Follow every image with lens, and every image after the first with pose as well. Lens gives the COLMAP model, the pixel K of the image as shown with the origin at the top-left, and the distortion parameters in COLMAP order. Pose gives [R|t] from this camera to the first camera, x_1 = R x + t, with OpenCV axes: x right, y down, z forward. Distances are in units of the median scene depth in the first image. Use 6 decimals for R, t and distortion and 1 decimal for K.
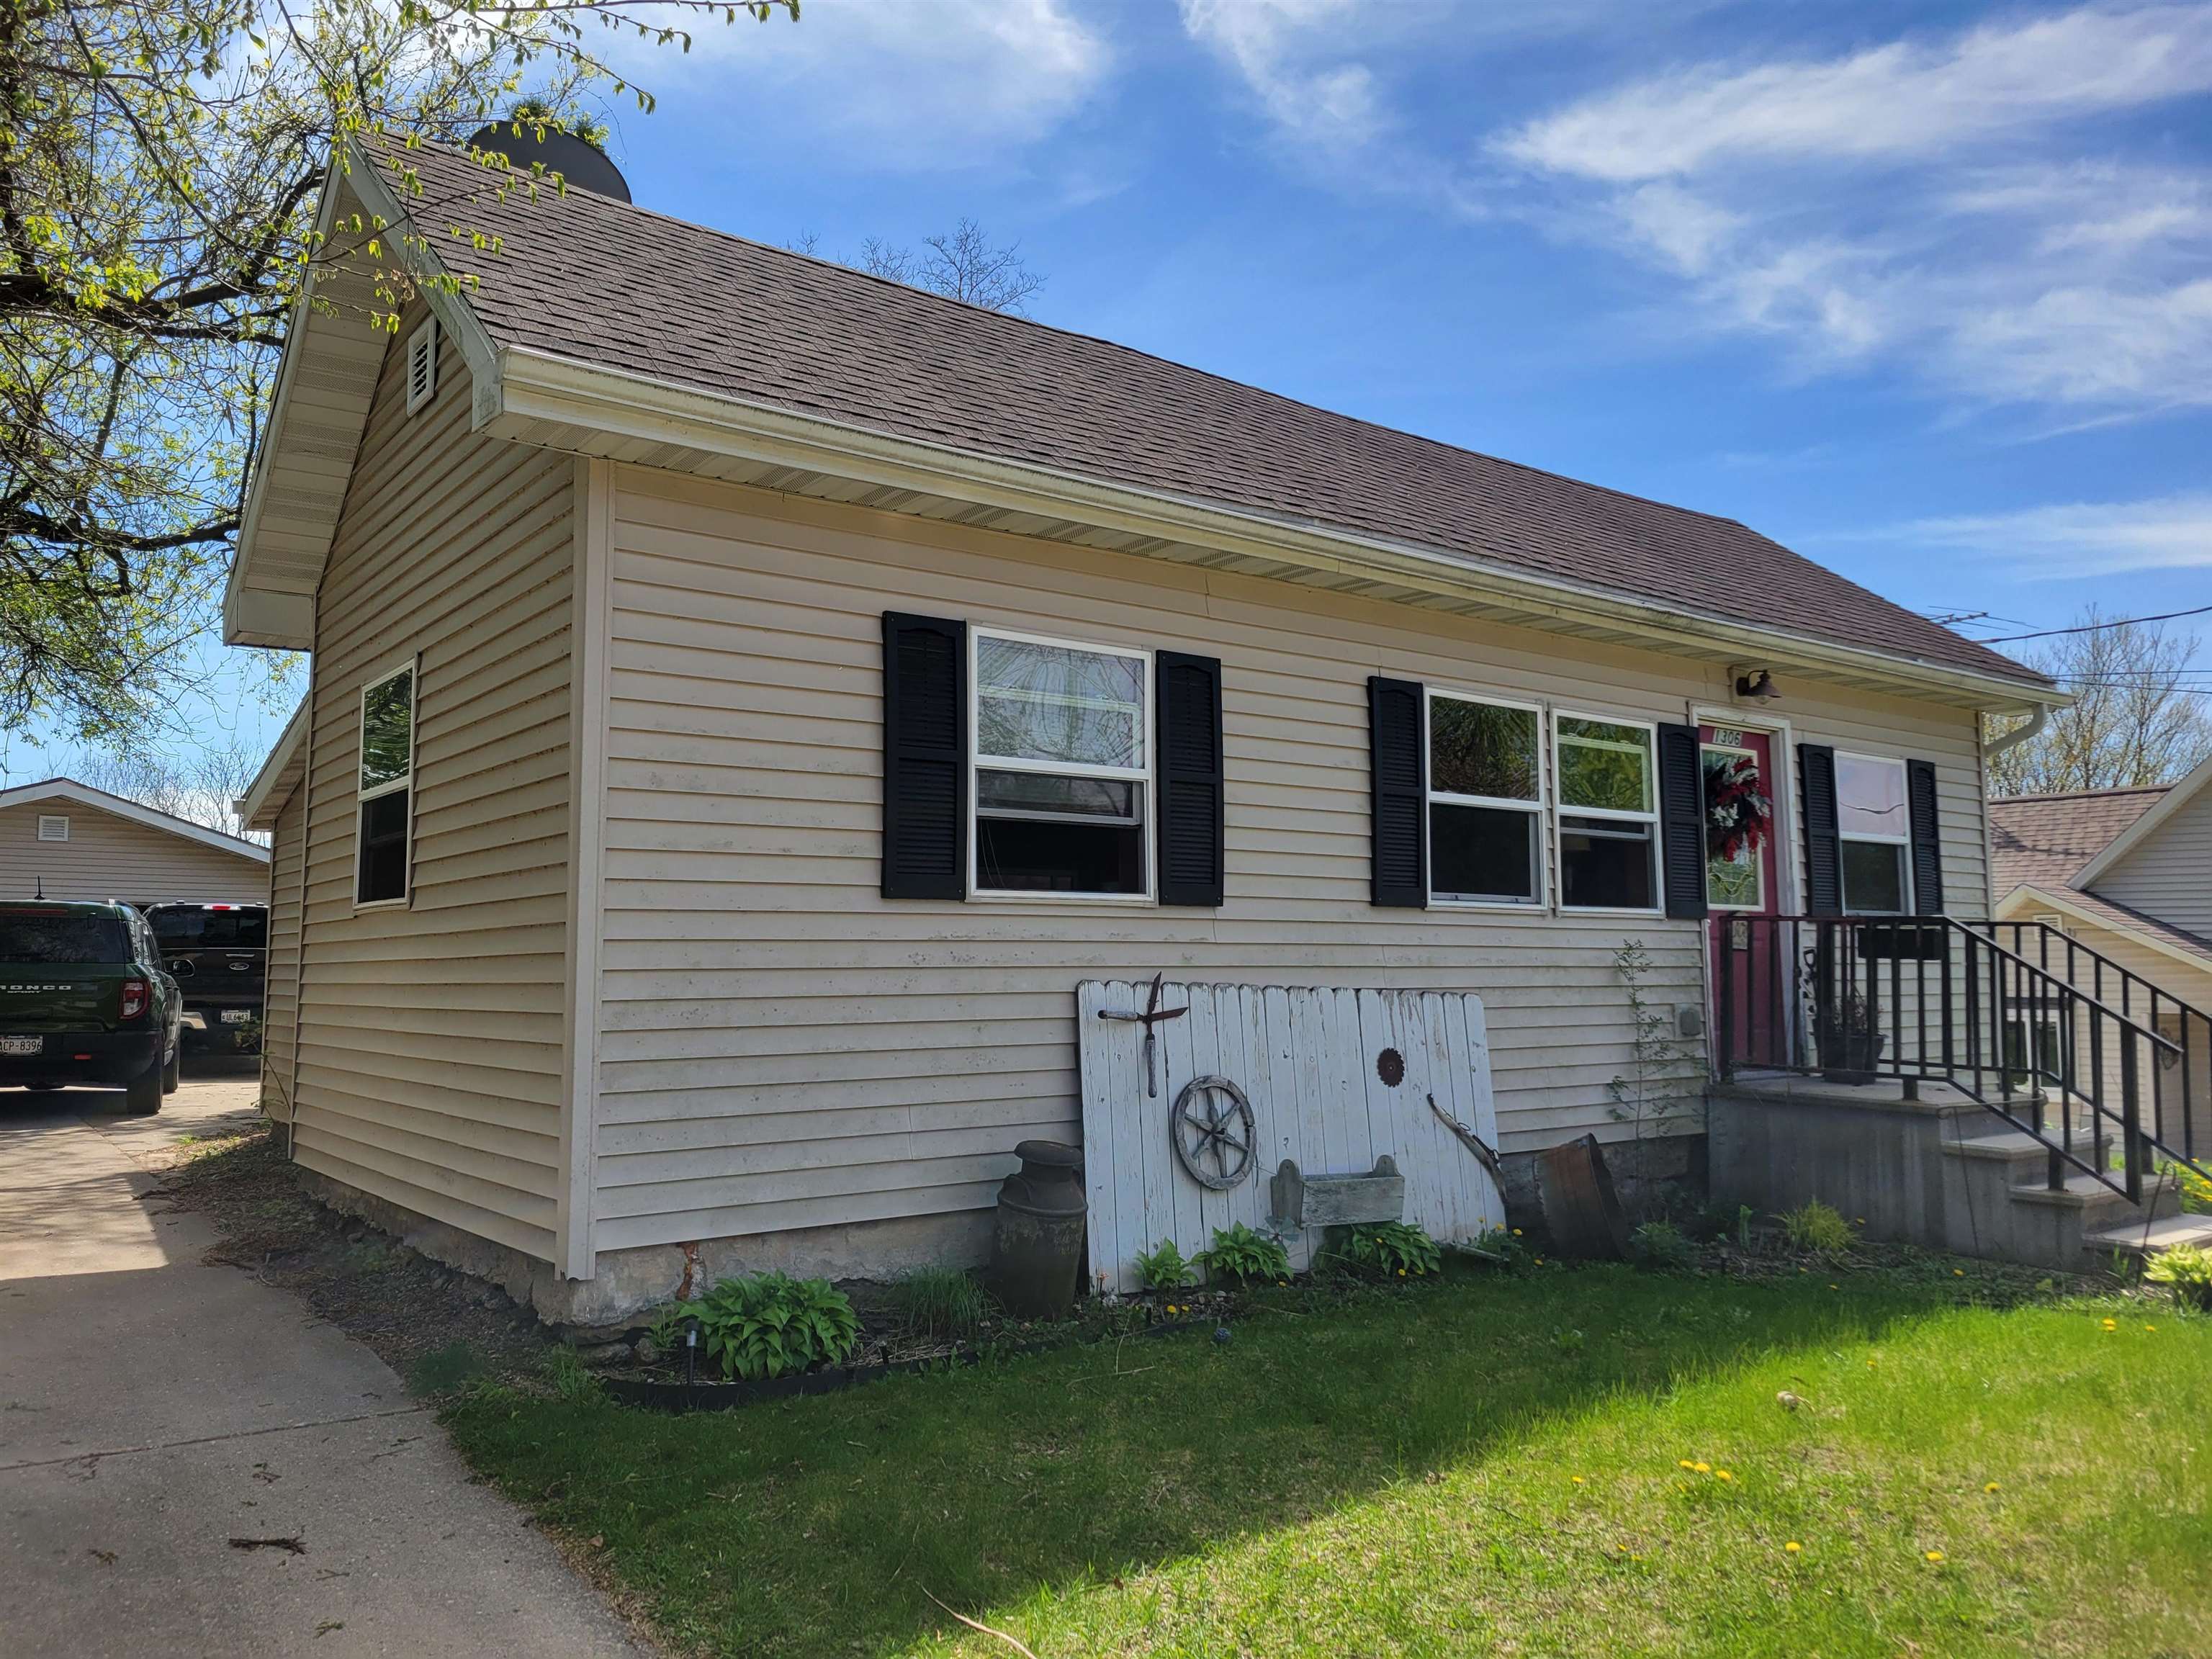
lens RADIAL K [[1653.4, 0, 1095.4], [0, 1653.4, 838.9], [0, 0, 1]] dist [0.032586, -0.029025]
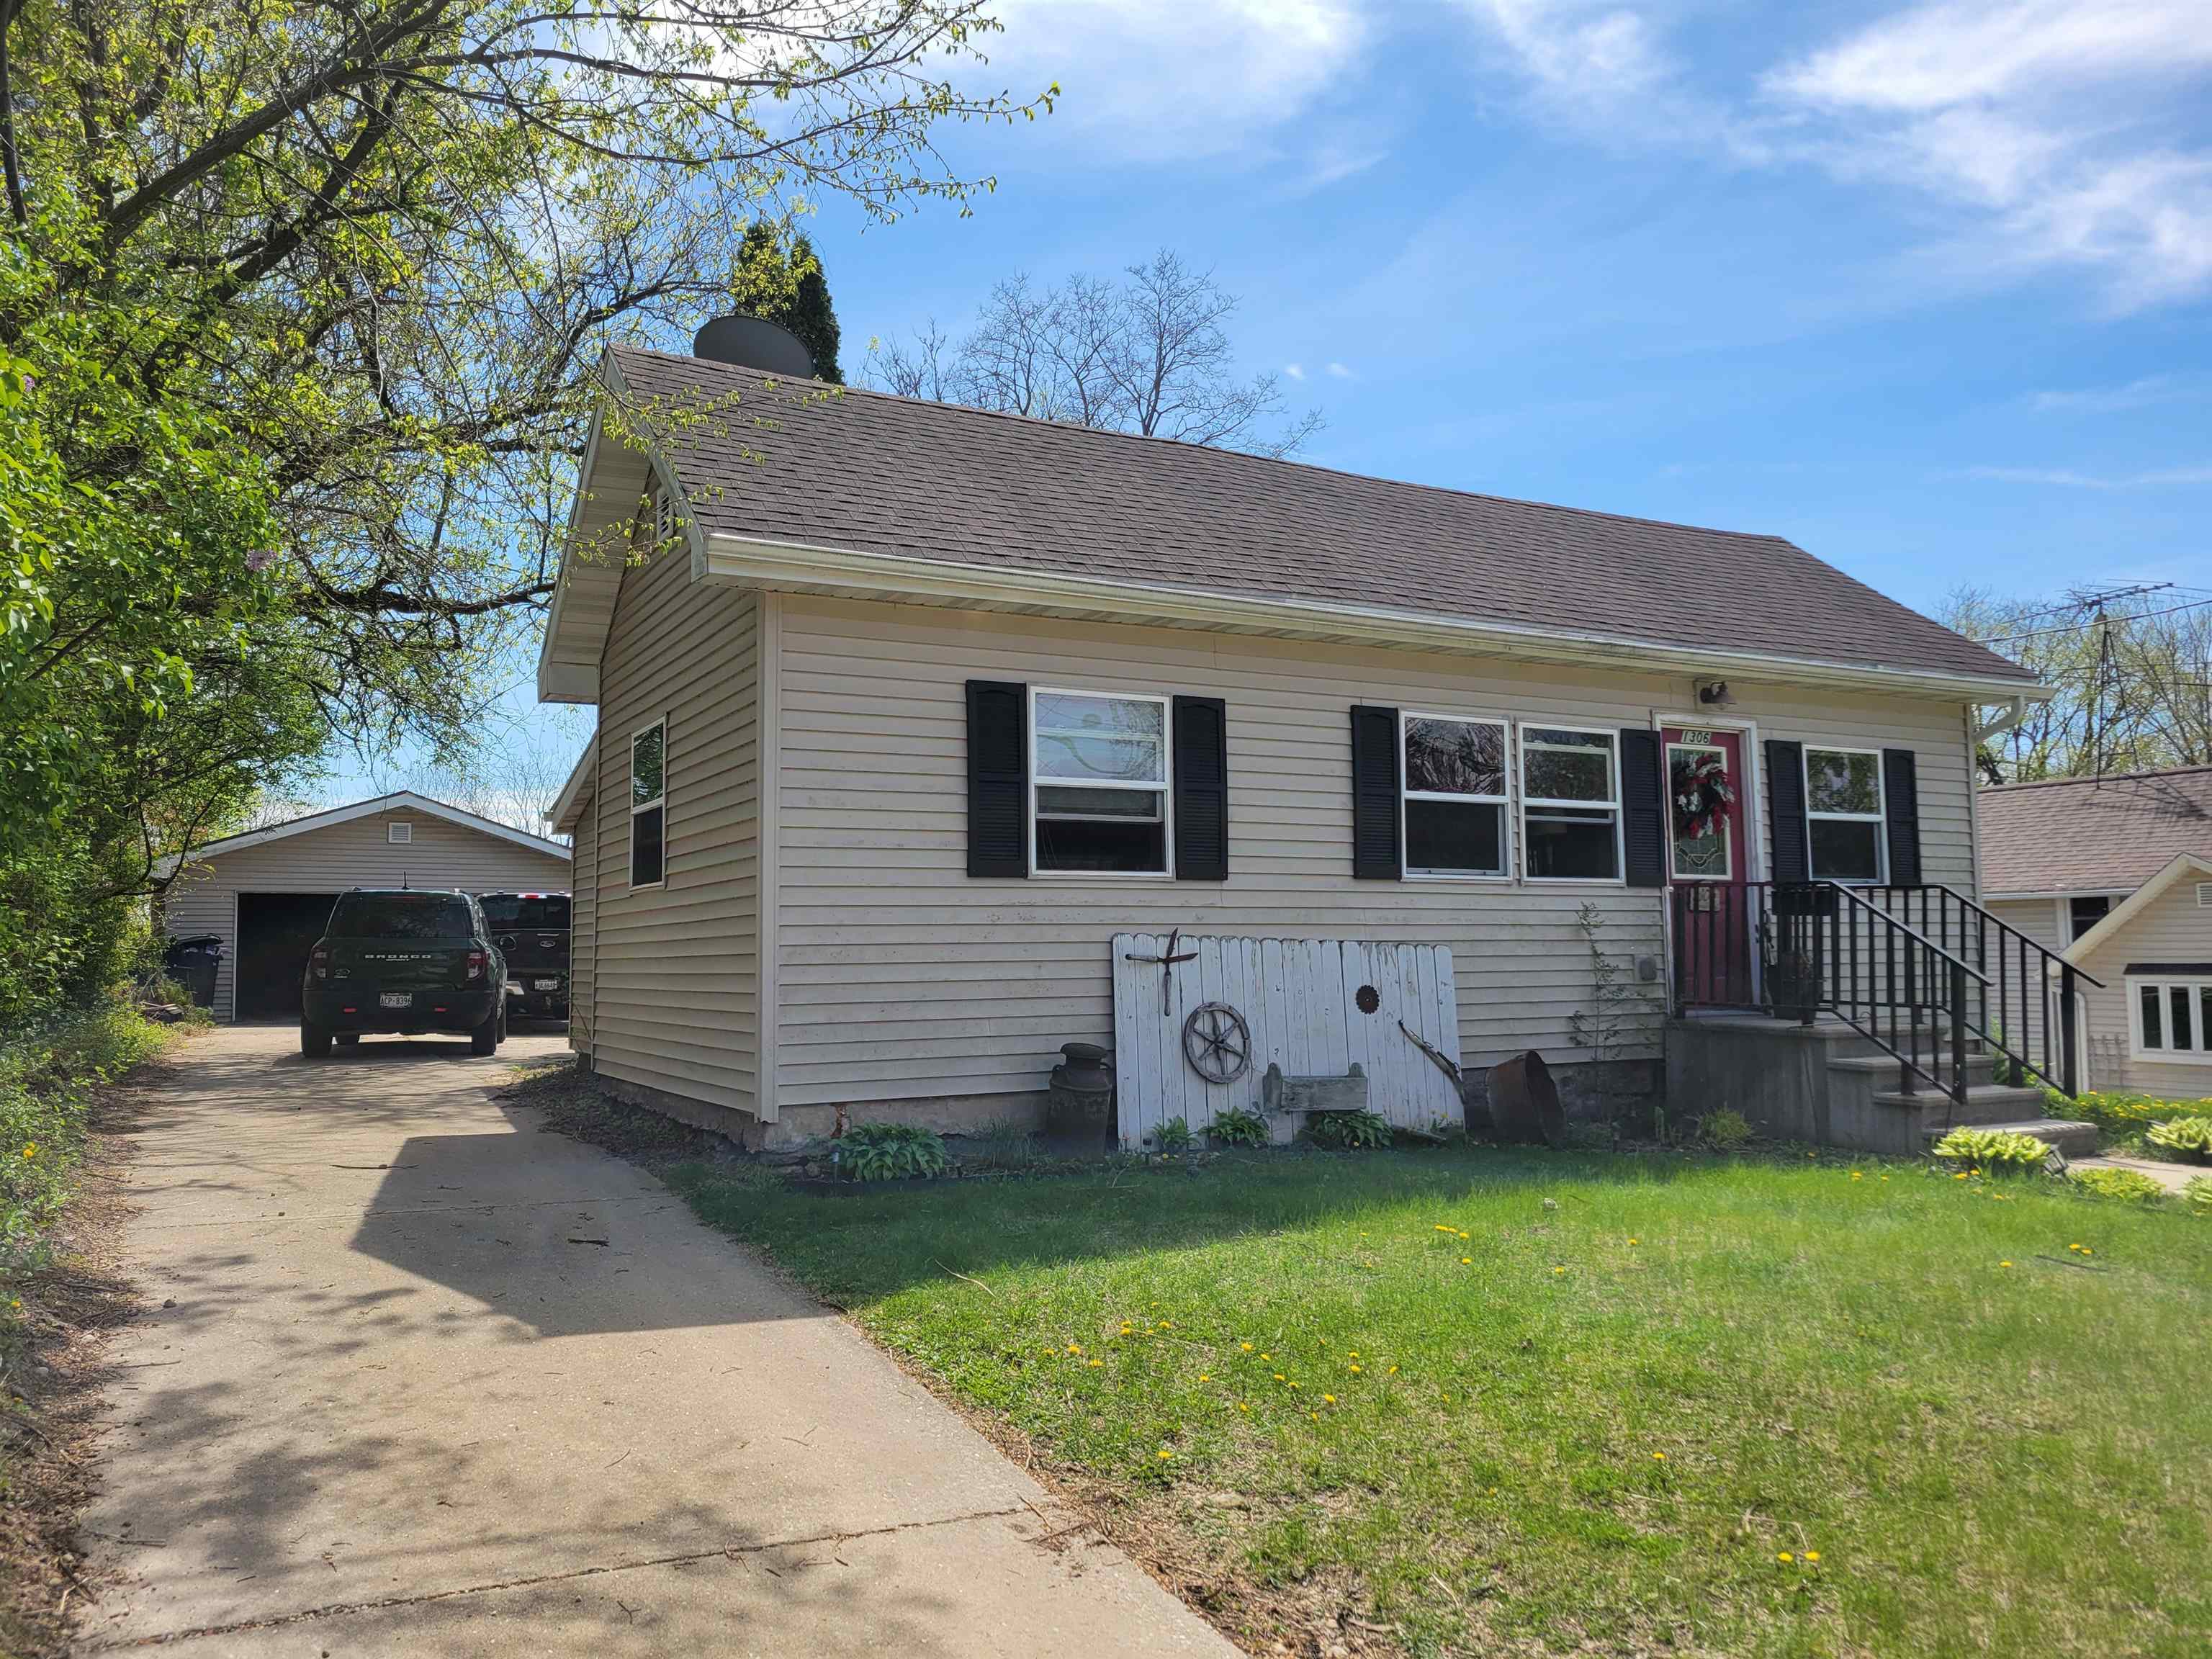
lens RADIAL K [[1653.4, 0, 1115.4], [0, 1653.4, 847.9], [0, 0, 1]] dist [0.032586, -0.029025]
pose [[0.989828, -0.016240, -0.141340, 0.164546], [0.018184, 0.999757, 0.012471, -0.004308], [0.141103, -0.014915, 0.989883, -0.341956]]
